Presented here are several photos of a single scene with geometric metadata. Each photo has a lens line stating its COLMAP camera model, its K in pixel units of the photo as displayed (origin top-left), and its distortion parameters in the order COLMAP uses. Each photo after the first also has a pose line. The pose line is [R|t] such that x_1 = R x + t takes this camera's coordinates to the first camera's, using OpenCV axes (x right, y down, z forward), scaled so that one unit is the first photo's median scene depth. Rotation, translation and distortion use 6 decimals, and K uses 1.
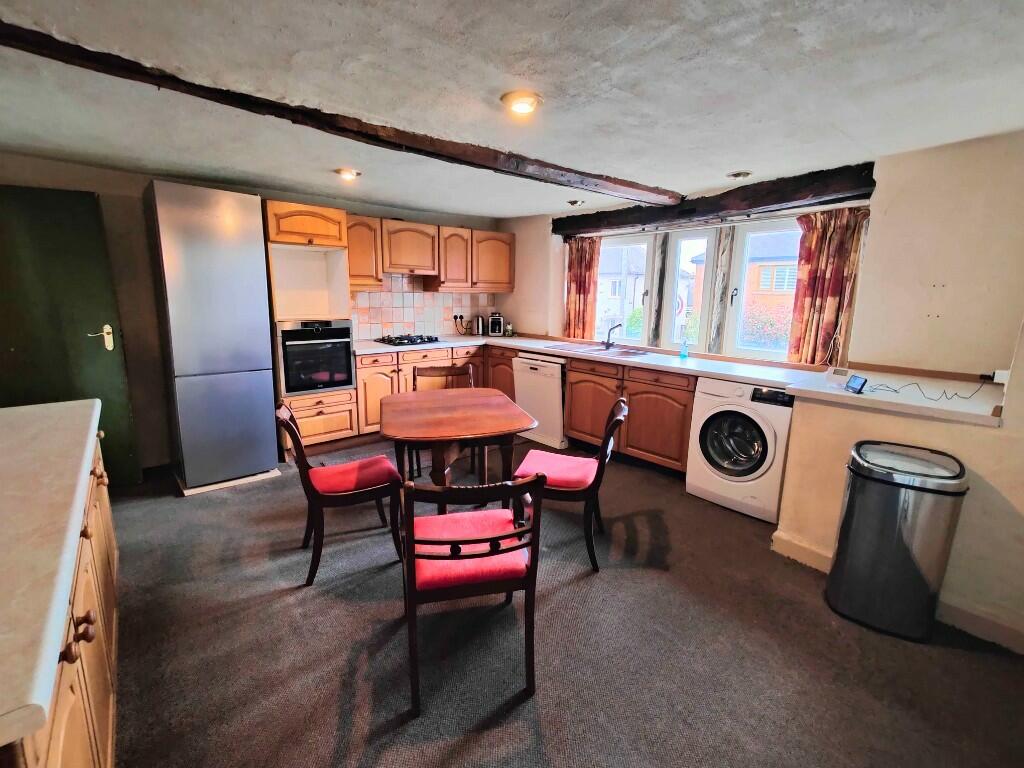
lens RADIAL K [[457.1, 0, 511.6], [0, 457.1, 383.8], [0, 0, 1]] dist [0.009735, -0.000311]
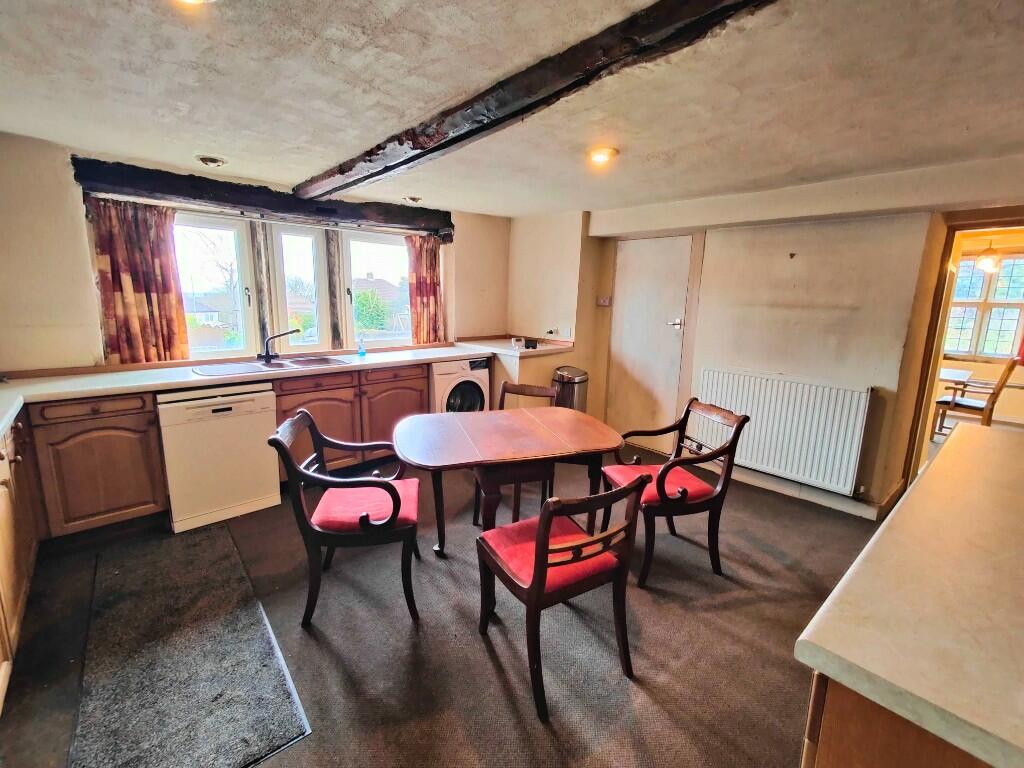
lens RADIAL K [[457.1, 0, 511.8], [0, 457.1, 382.1], [0, 0, 1]] dist [0.009735, -0.000311]
pose [[-0.030987, -0.199444, 0.979419, -0.744944], [0.176930, 0.963321, 0.201763, -0.162917], [-0.983736, 0.179540, 0.005437, 0.738263]]
